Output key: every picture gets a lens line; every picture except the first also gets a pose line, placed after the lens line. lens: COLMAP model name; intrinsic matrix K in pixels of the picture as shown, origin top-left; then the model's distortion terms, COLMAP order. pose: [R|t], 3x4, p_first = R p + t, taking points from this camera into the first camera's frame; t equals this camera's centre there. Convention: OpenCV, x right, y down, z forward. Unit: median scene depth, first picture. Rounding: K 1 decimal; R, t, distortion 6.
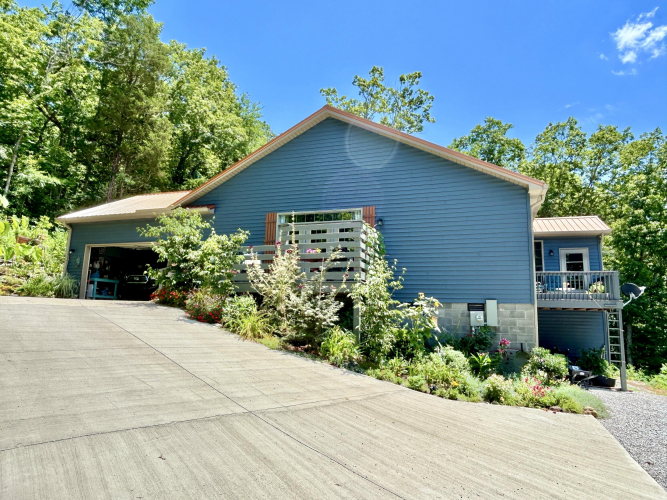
lens RADIAL K [[433.7, 0, 332.8], [0, 433.7, 251.1], [0, 0, 1]] dist [-0.008138, -0.001841]
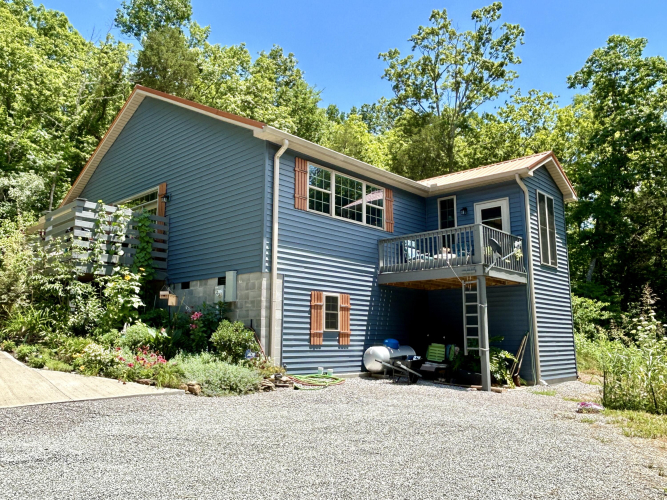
lens RADIAL K [[524.9, 0, 334.0], [0, 524.9, 249.0], [0, 0, 1]] dist [0.003806, 0.005056]
pose [[0.913740, -0.092908, -0.395535, 0.664936], [0.083825, 0.995668, -0.040227, 0.087878], [0.397559, 0.003602, 0.917569, 0.090516]]
